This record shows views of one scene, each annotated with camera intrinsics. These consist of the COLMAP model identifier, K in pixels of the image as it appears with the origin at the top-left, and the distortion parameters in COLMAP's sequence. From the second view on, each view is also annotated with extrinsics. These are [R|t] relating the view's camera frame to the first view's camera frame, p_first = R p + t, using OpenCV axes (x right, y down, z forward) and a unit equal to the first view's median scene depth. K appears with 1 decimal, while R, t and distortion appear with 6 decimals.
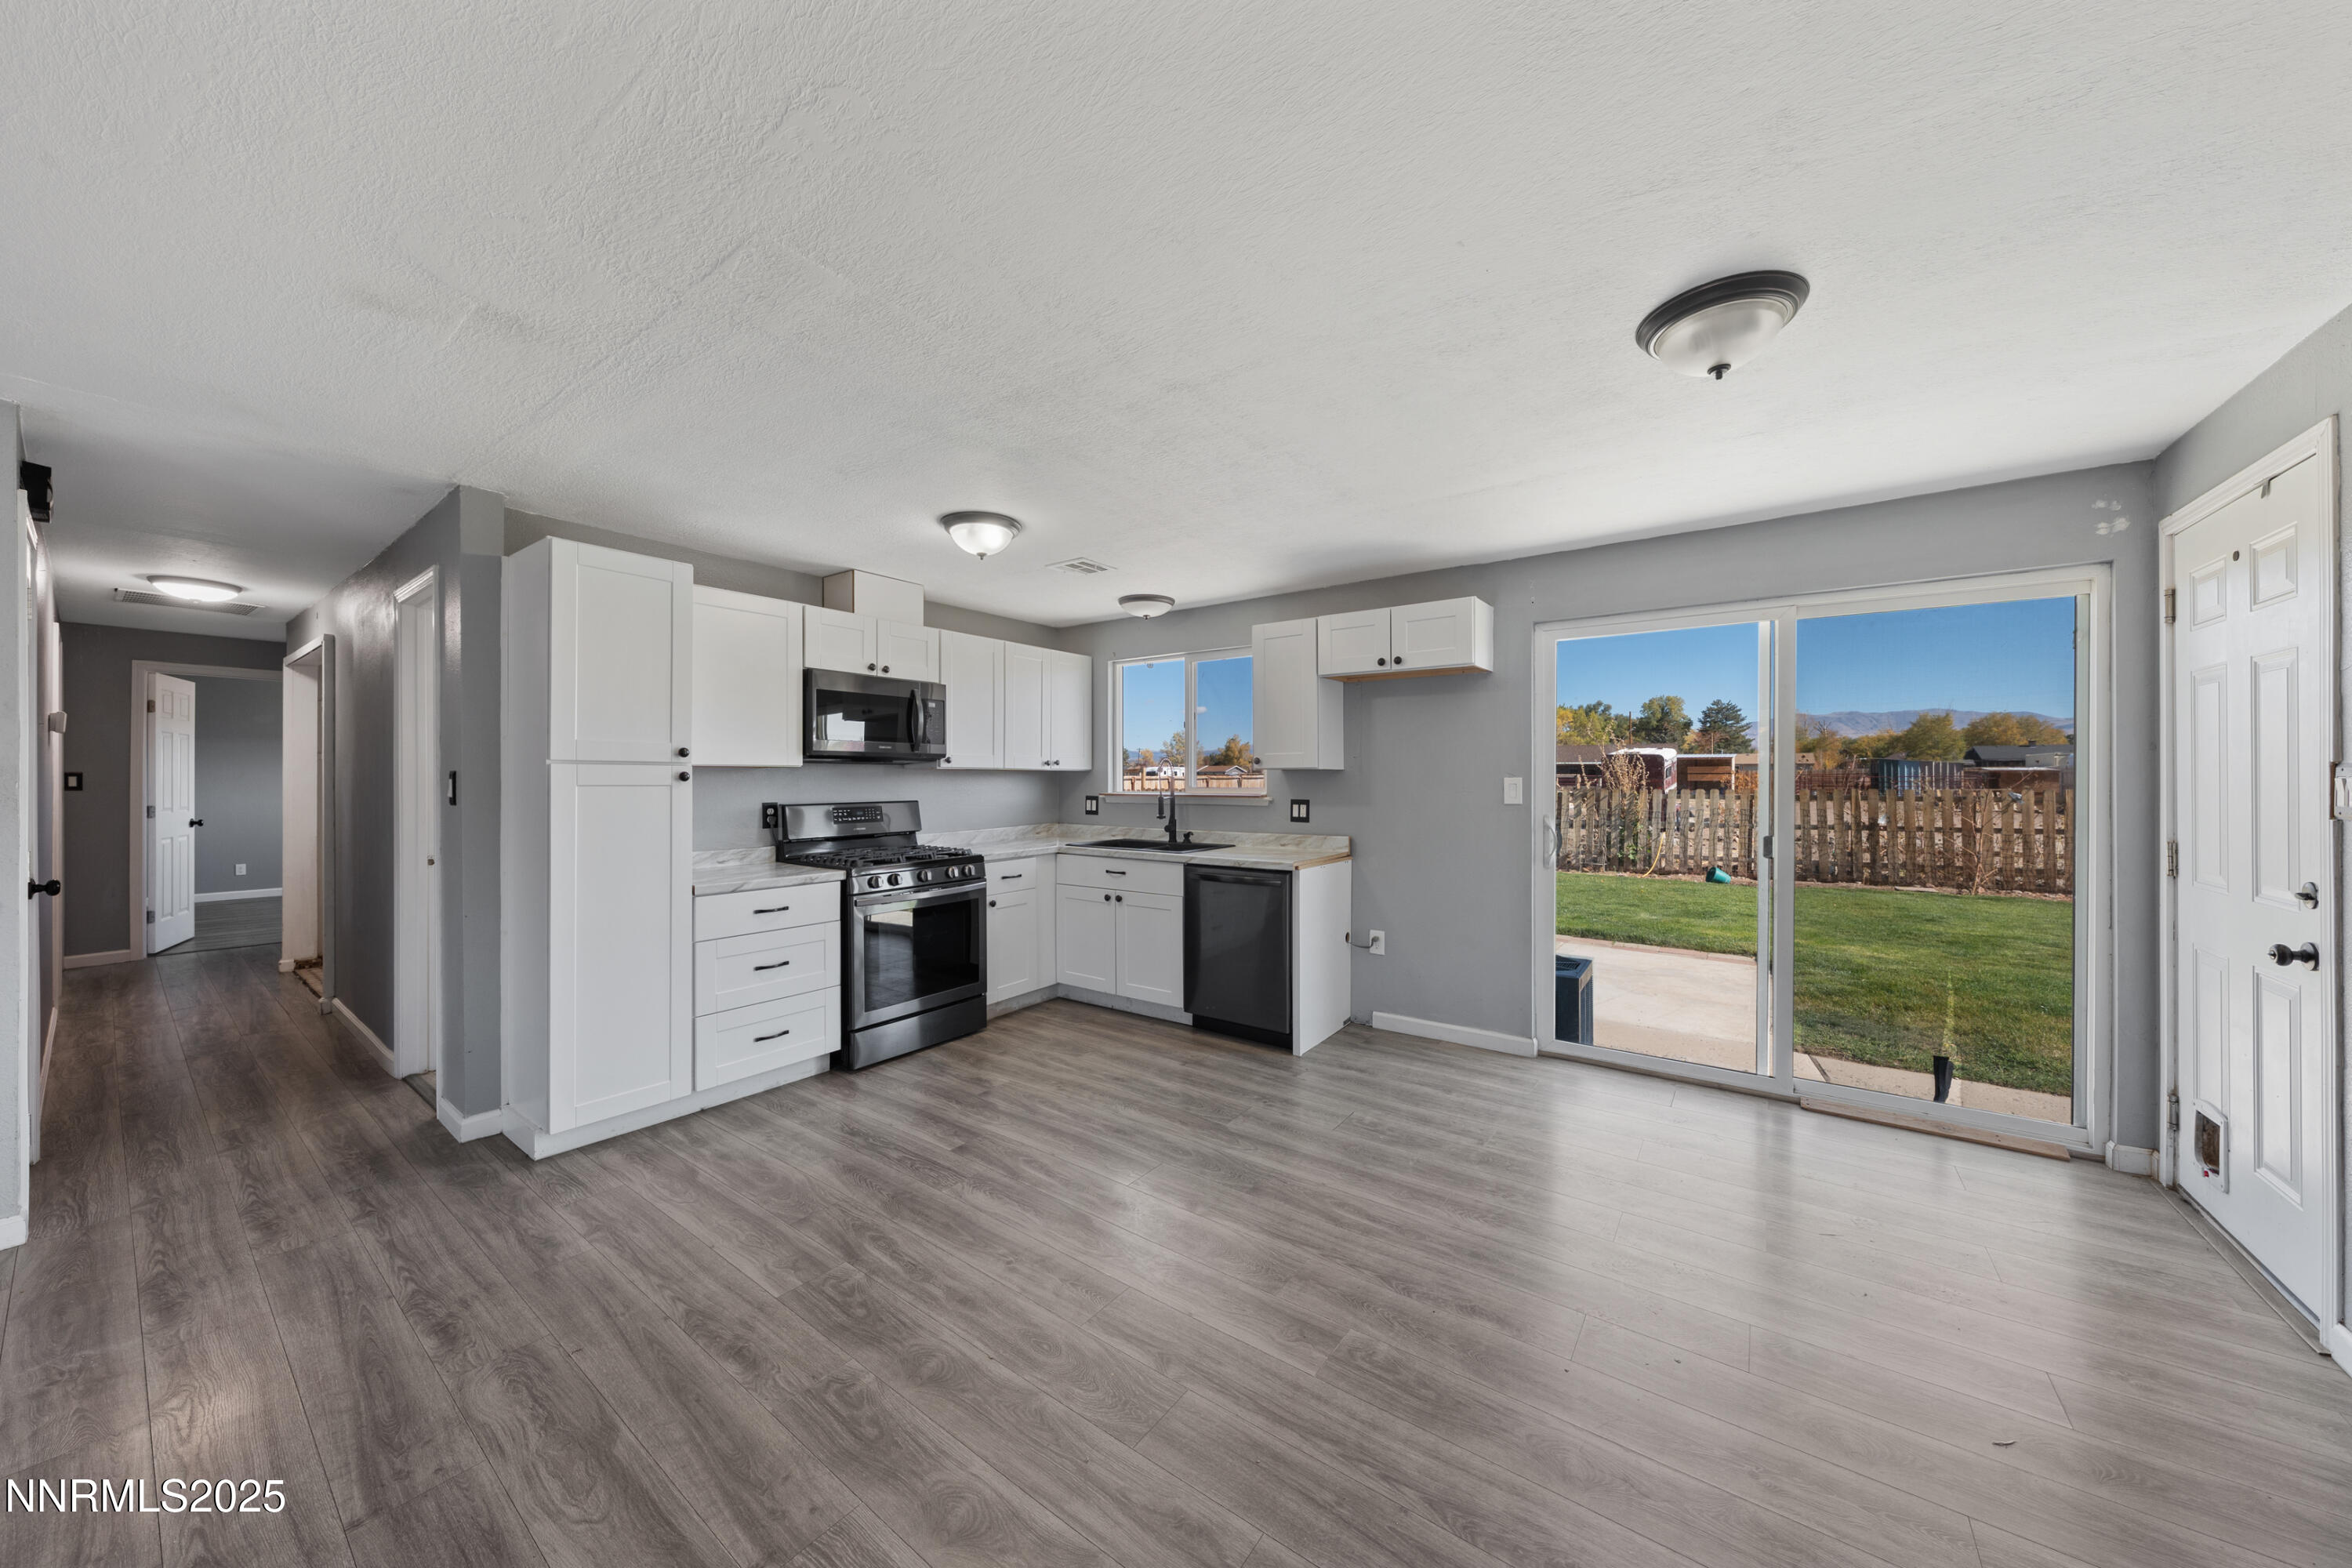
lens RADIAL K [[797.7, 0, 1173.5], [0, 797.7, 783.6], [0, 0, 1]] dist [-0.002525, 0.000066]
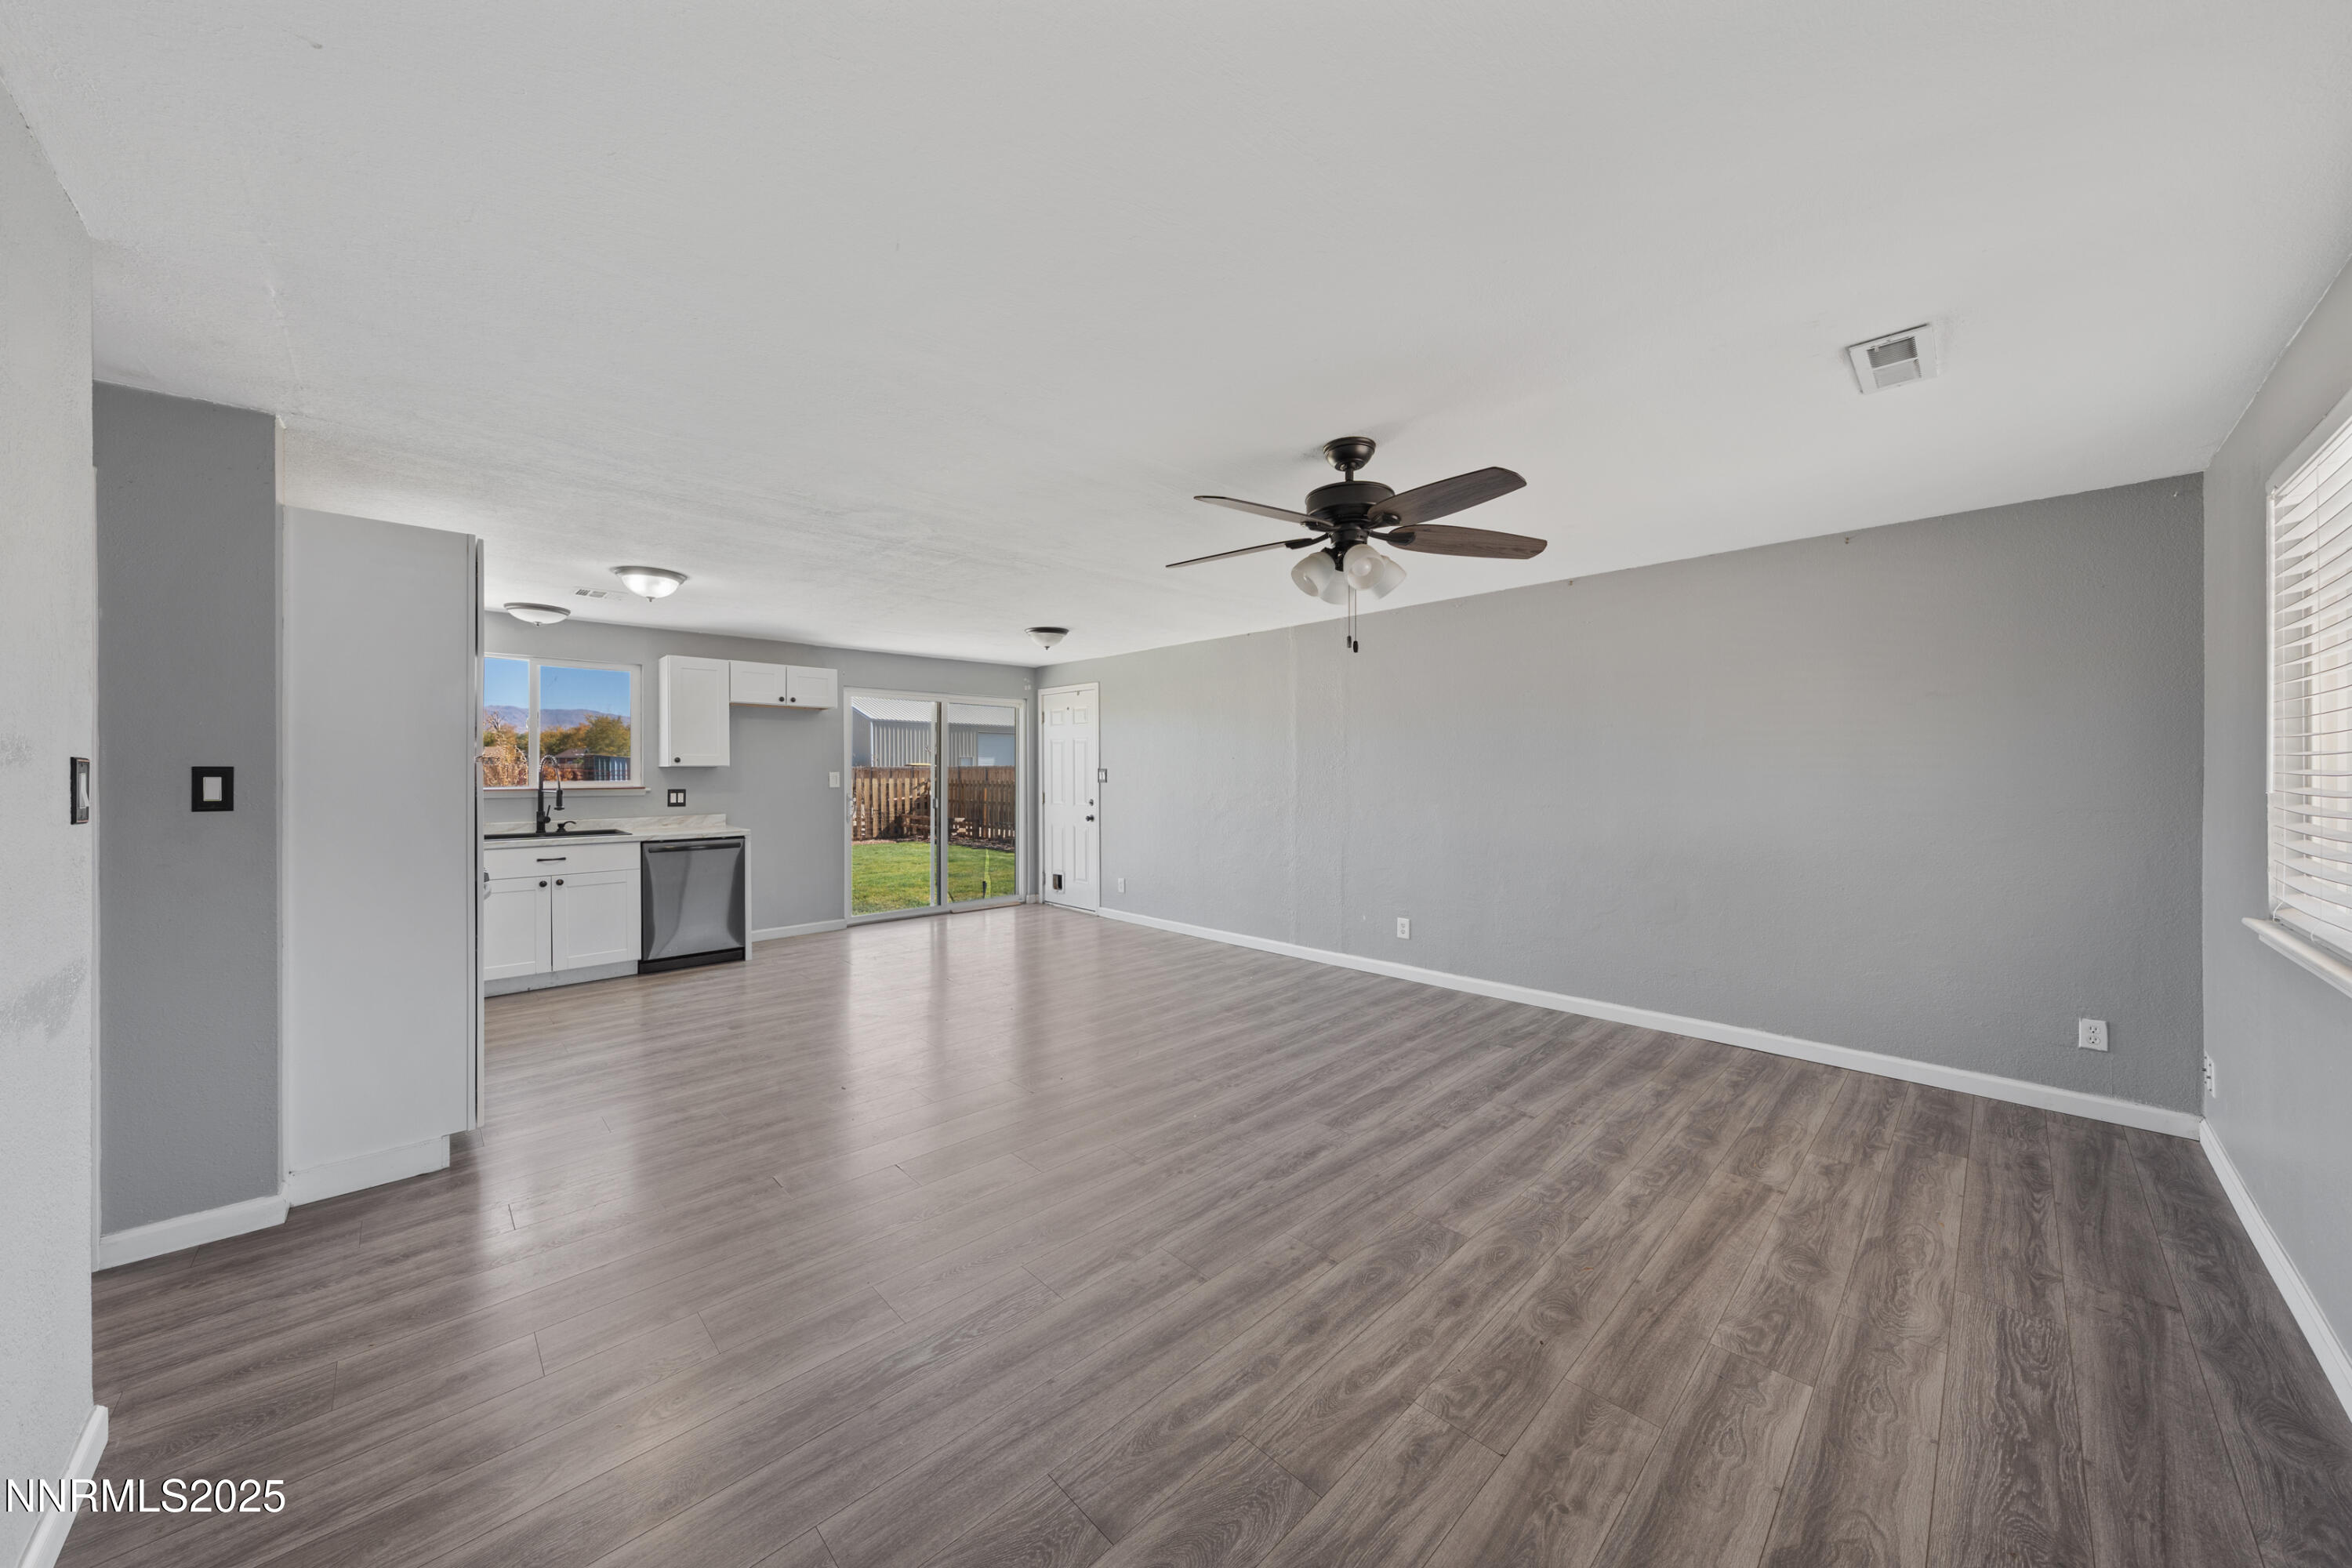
lens RADIAL K [[801.1, 0, 1169.7], [0, 801.1, 773.7], [0, 0, 1]] dist [-0.001394, -0.000020]
pose [[0.174437, -0.002930, 0.984664, -1.145159], [0.007532, 0.999970, 0.001642, -0.002097], [-0.984639, 0.007130, 0.174454, -0.029618]]
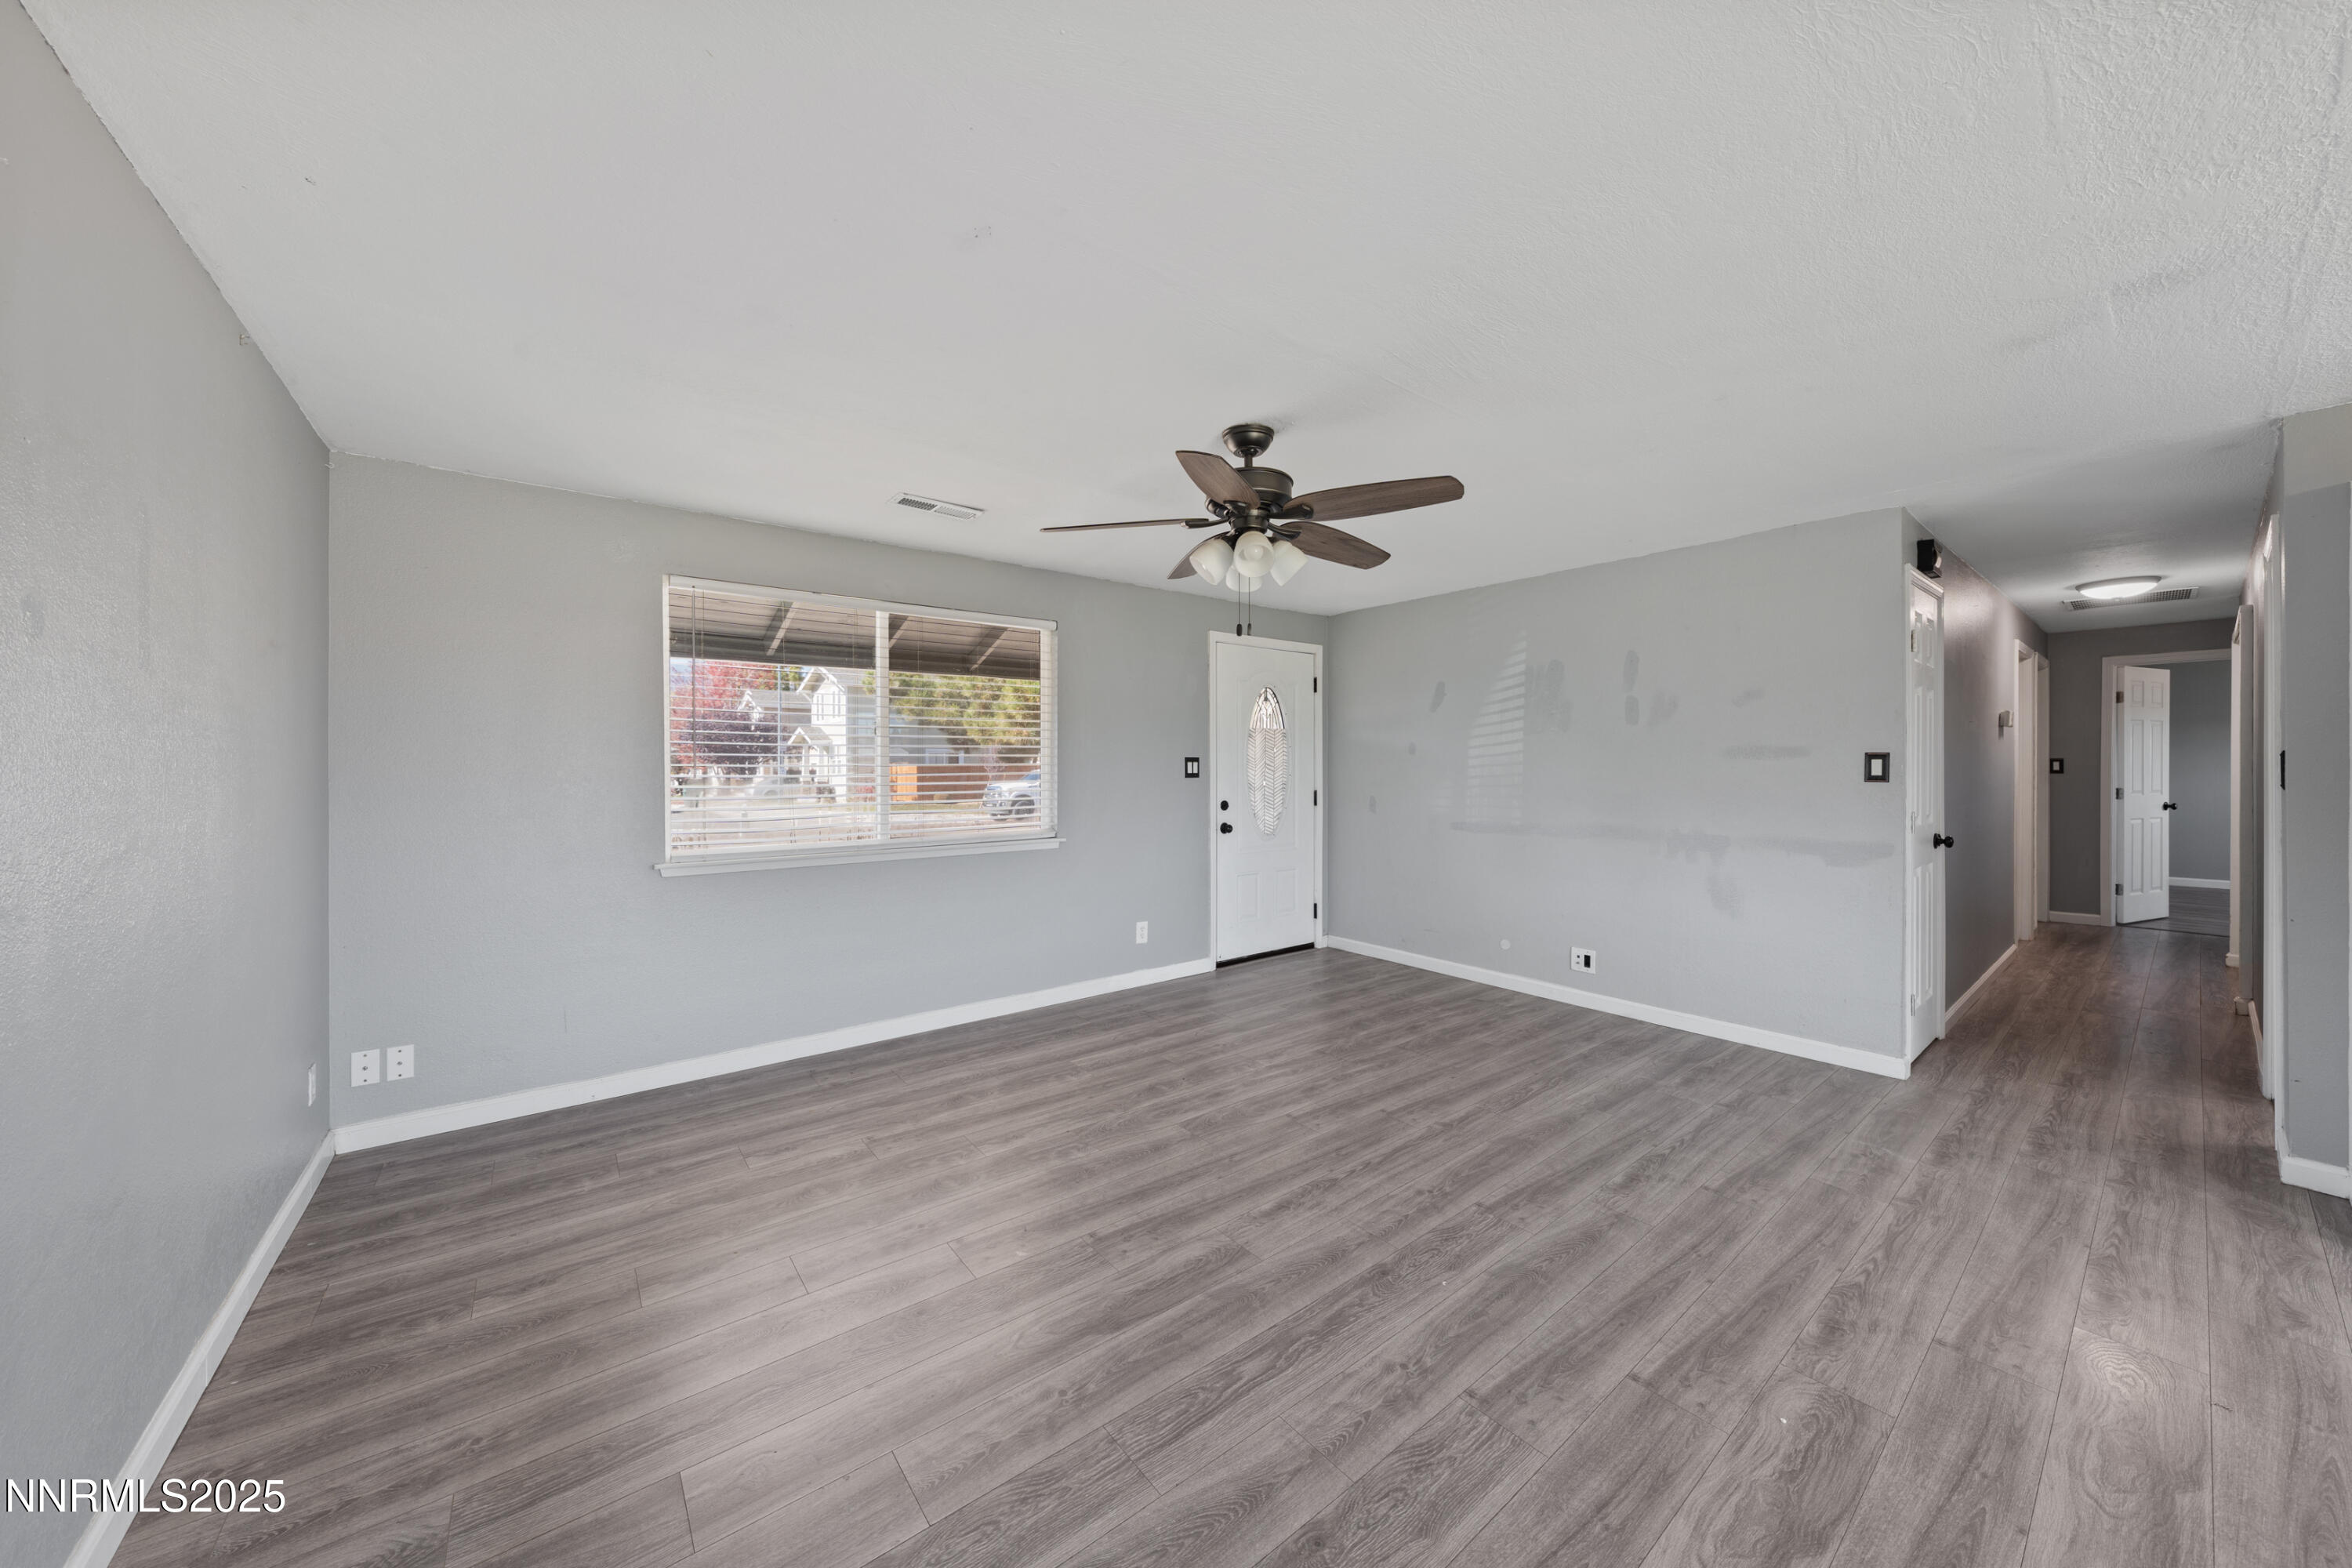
lens RADIAL K [[801.1, 0, 1169.7], [0, 801.1, 773.7], [0, 0, 1]] dist [-0.001394, -0.000020]
pose [[-0.270097, 0.006433, -0.962812, 0.192288], [-0.002561, 0.999969, 0.007400, 0.004860], [0.962830, 0.004465, -0.270073, 0.054201]]
